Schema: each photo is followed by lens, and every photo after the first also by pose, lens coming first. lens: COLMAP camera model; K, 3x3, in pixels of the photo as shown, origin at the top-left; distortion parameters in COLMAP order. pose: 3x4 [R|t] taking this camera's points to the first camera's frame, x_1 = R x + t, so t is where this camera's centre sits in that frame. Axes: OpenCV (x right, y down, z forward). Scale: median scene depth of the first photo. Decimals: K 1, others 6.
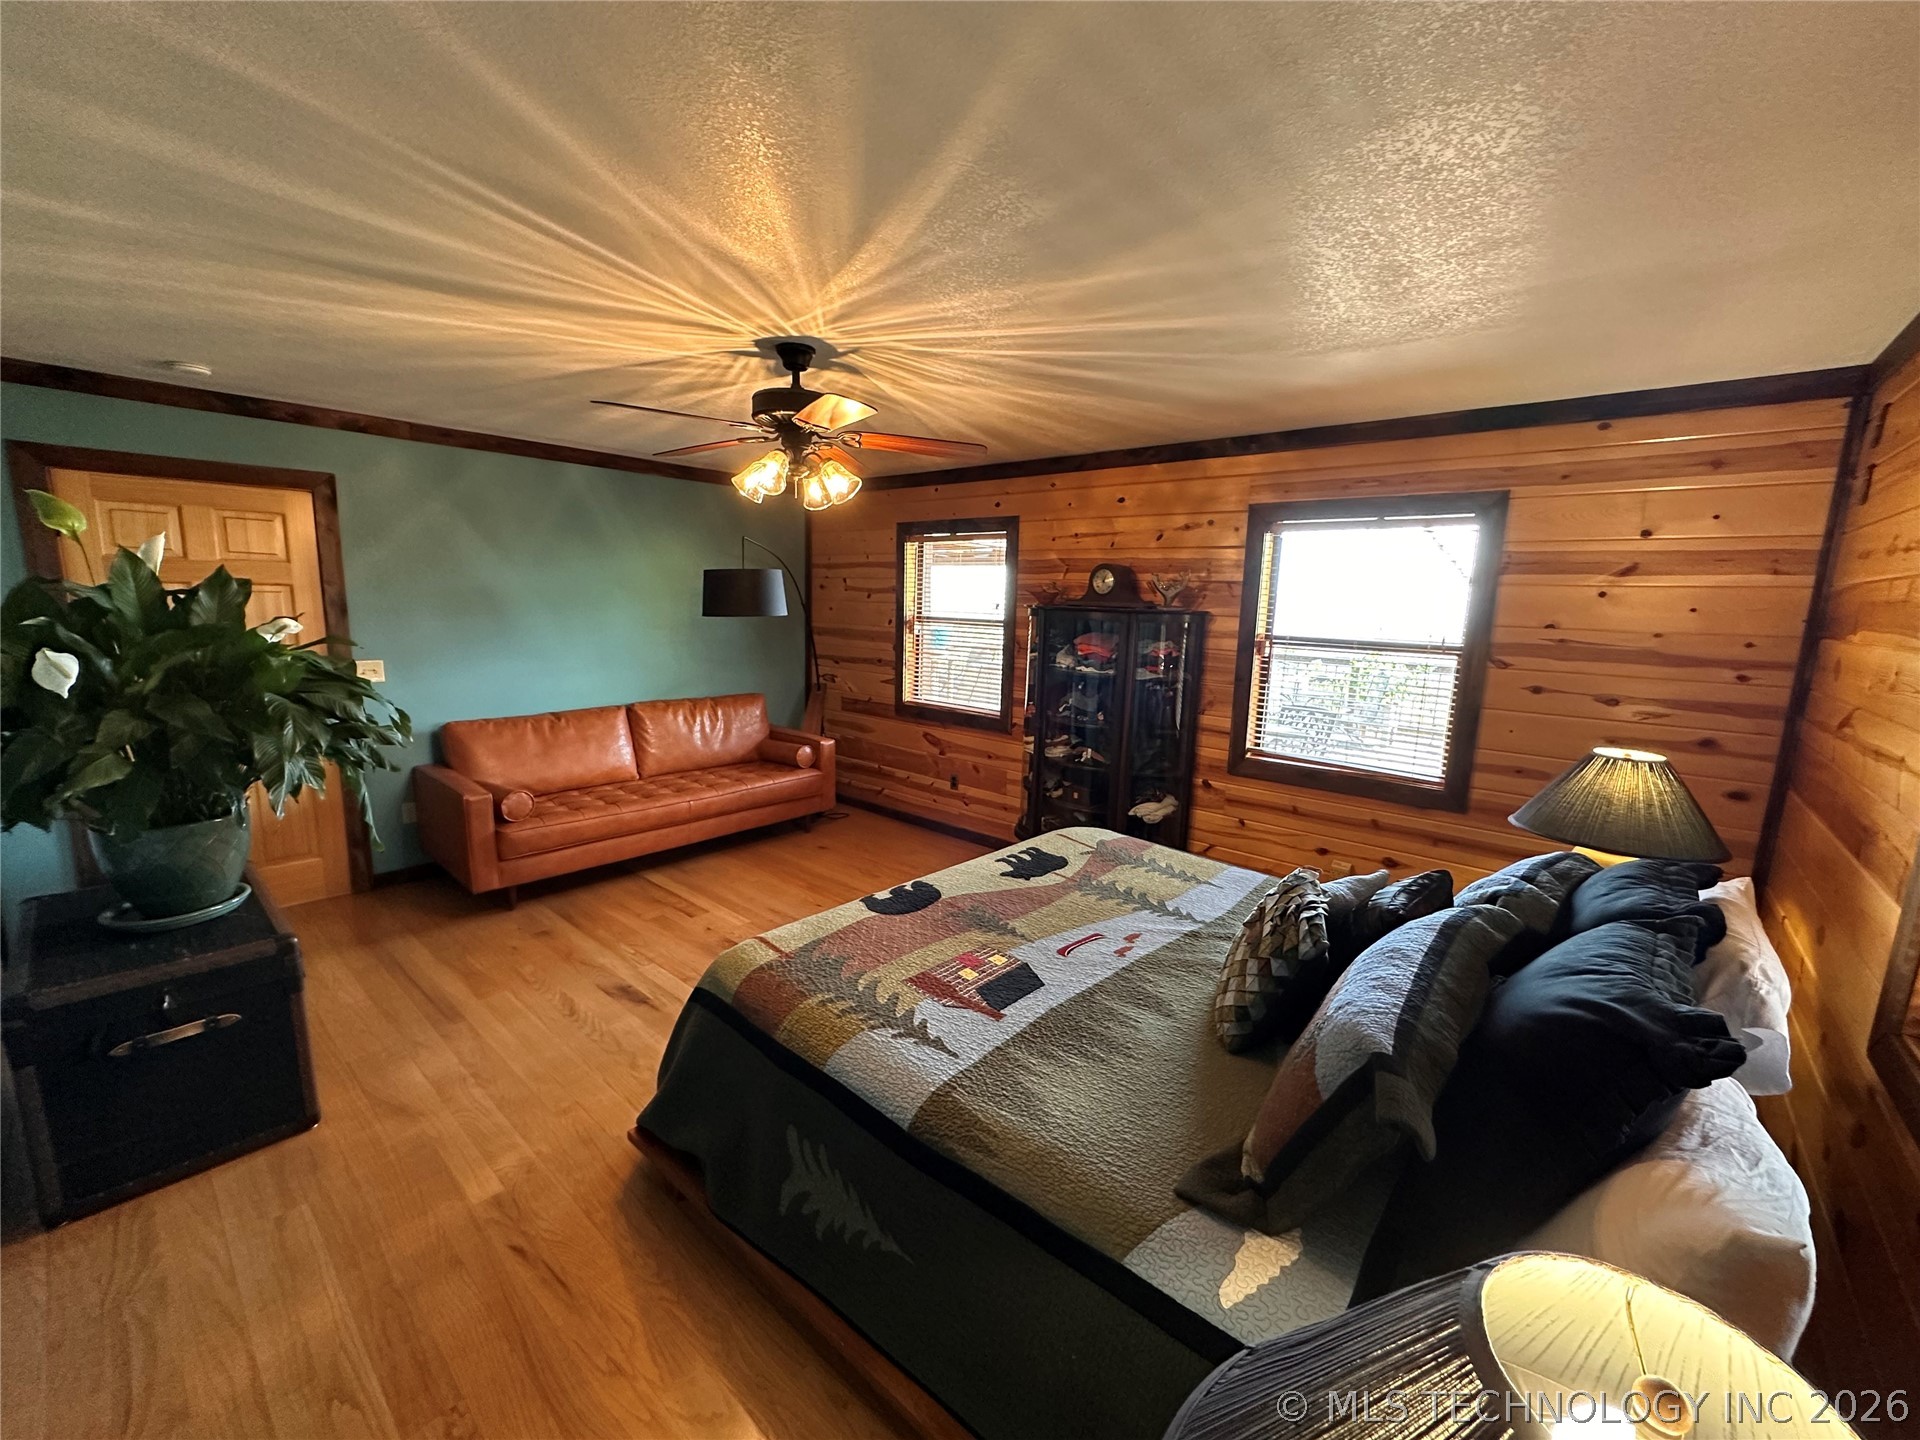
lens RADIAL K [[767.7, 0, 960.0], [0, 767.7, 720.0], [0, 0, 1]] dist [0.000865, 0.000330]
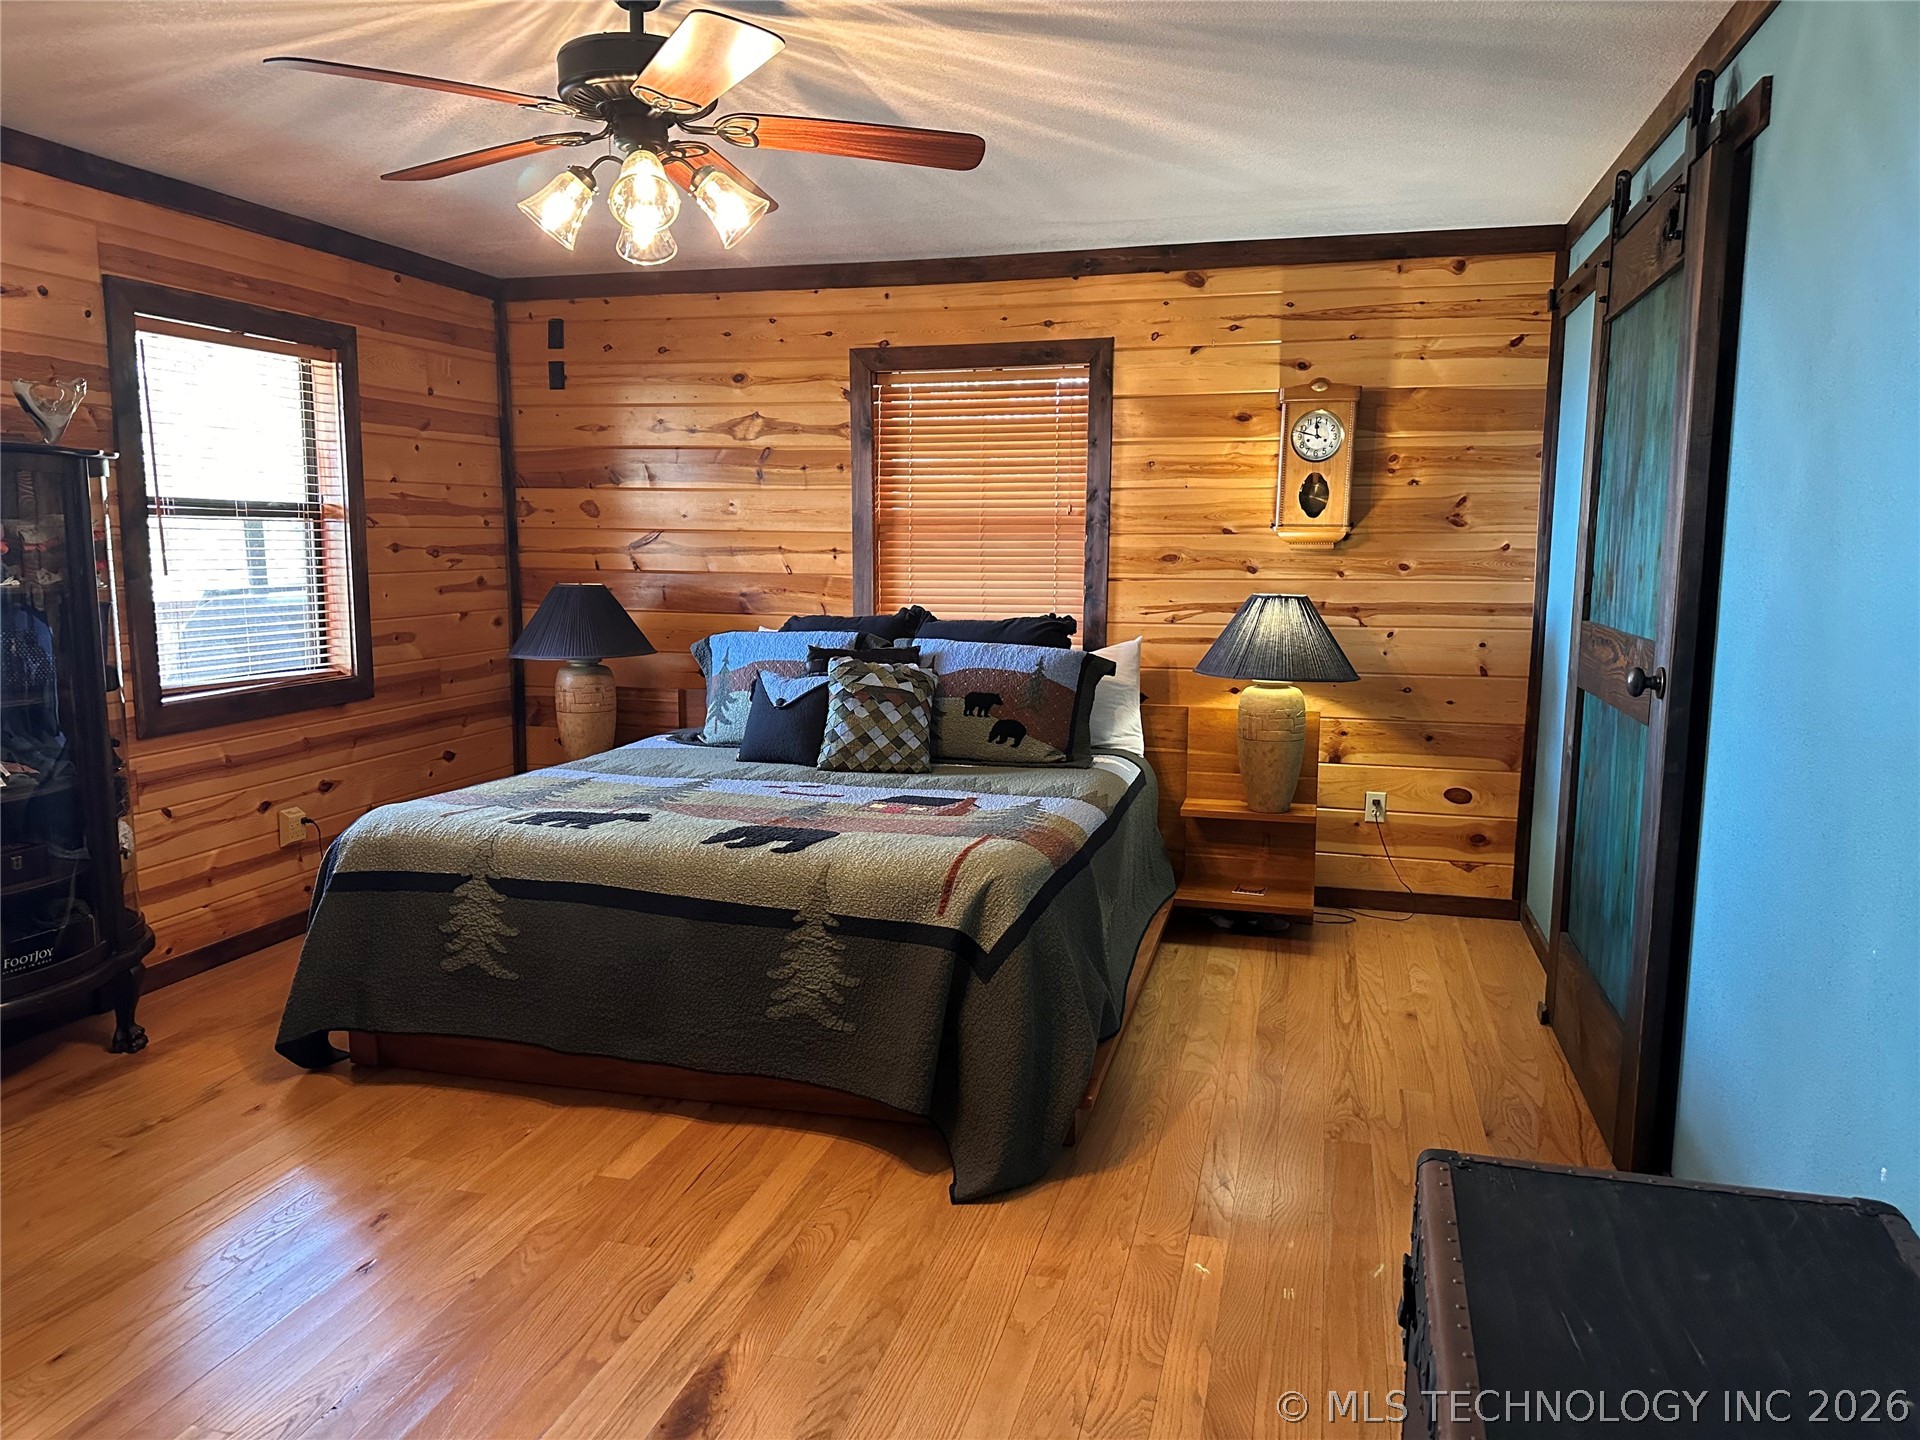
lens RADIAL K [[1340.2, 0, 960.0], [0, 1340.2, 720.0], [0, 0, 1]] dist [0.194488, -0.372119]
pose [[-0.436393, -0.154097, 0.886462, -1.234013], [0.126533, 0.964923, 0.230027, -0.154272], [-0.890814, 0.212549, -0.401588, 1.260679]]
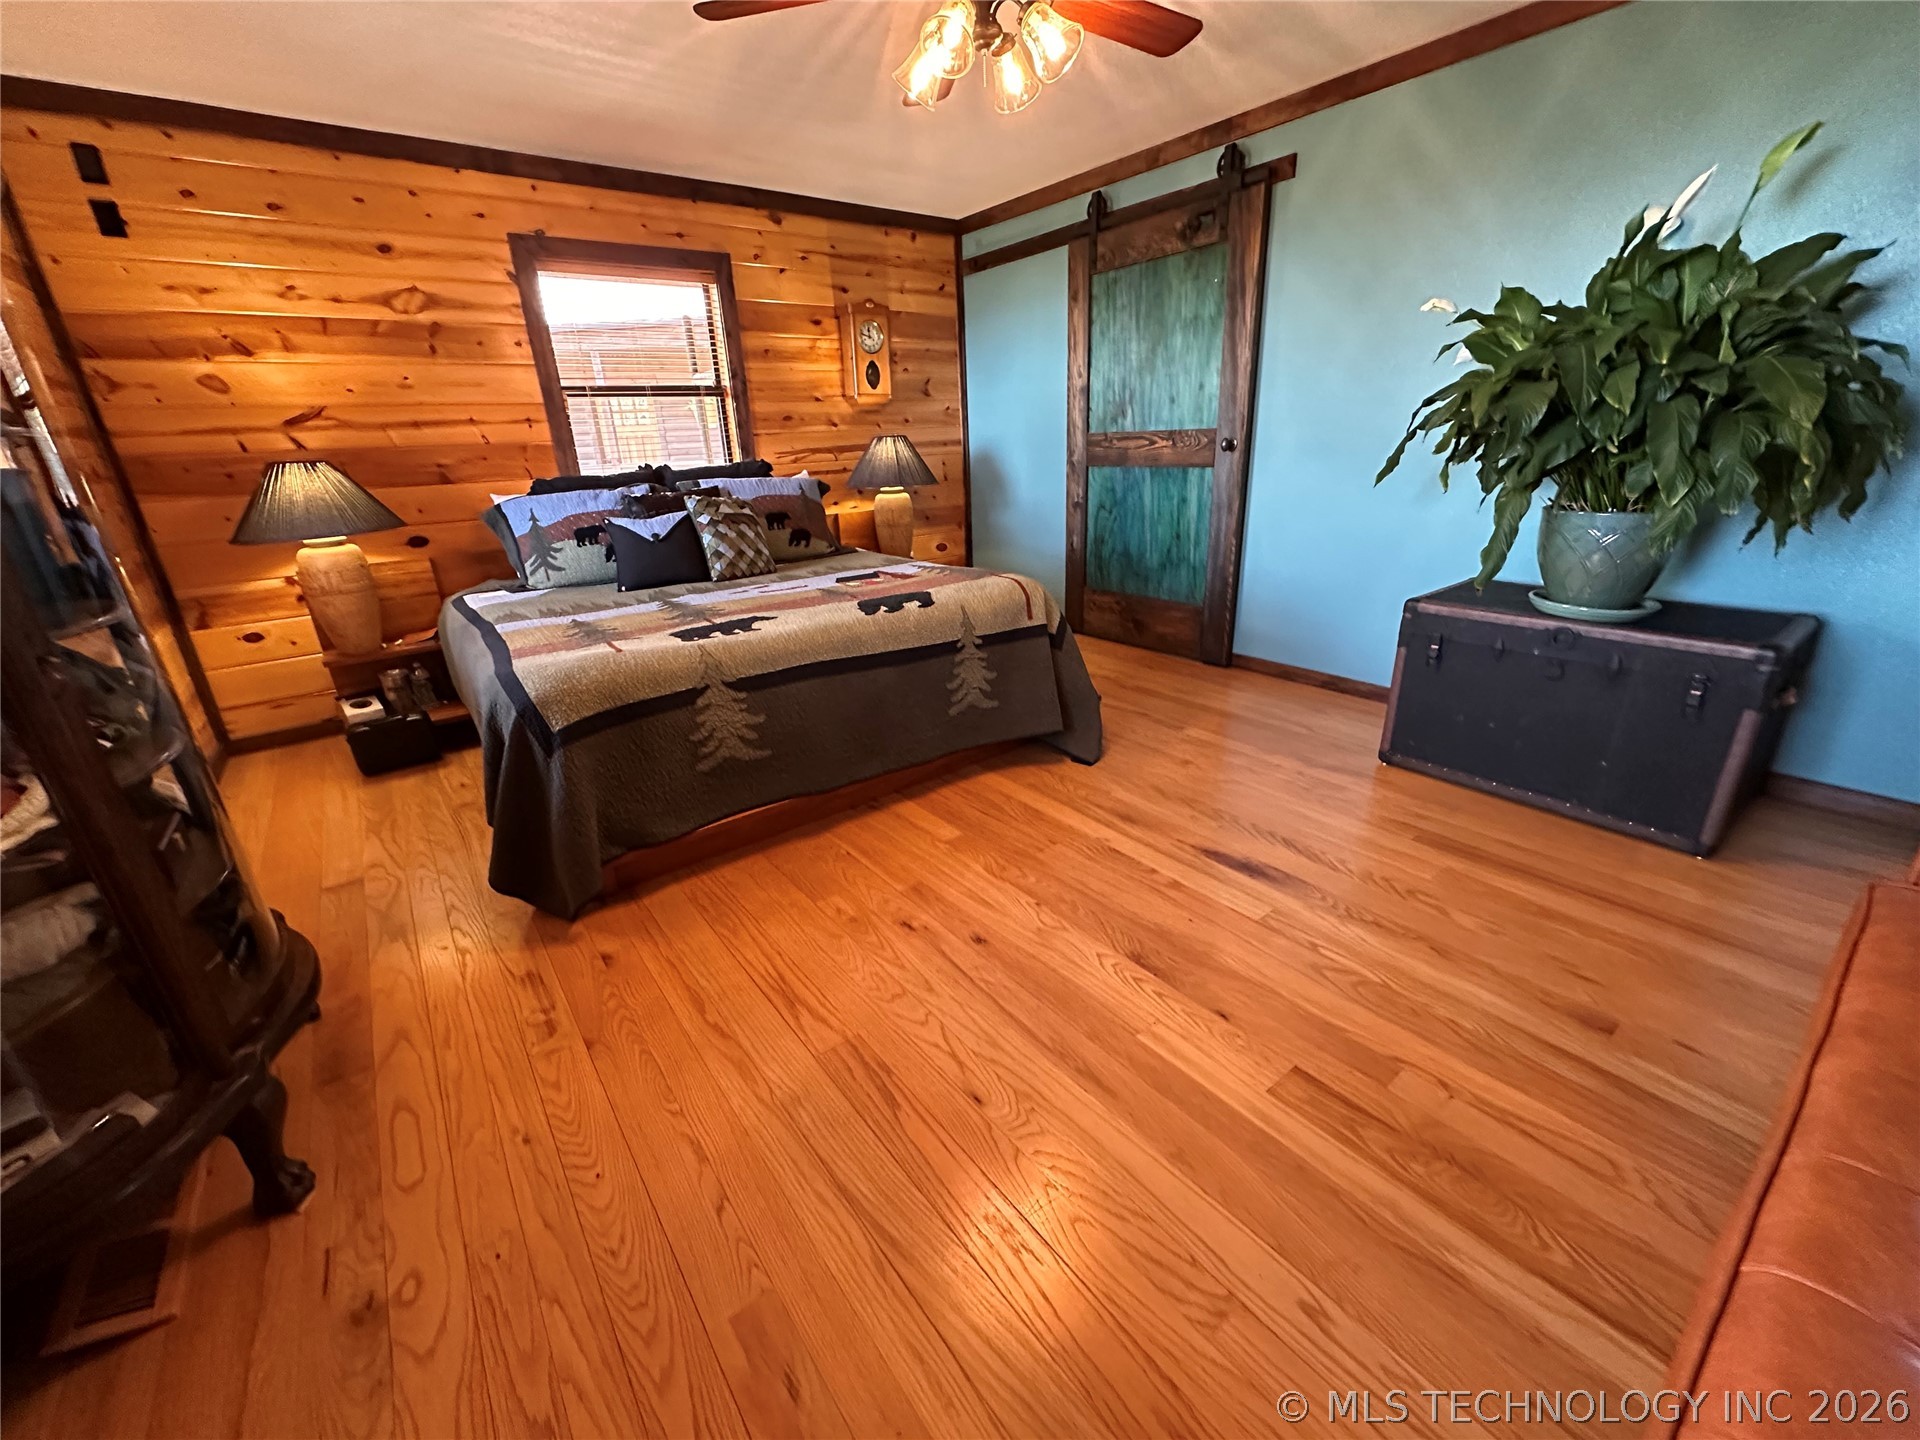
lens RADIAL K [[768.5, 0, 960.0], [0, 768.5, 720.0], [0, 0, 1]] dist [0.002357, 0.000177]
pose [[-0.979276, -0.061655, 0.192917, -0.352906], [0.043341, 0.866672, 0.496992, -0.143068], [-0.197838, 0.495053, -0.846039, 1.837383]]
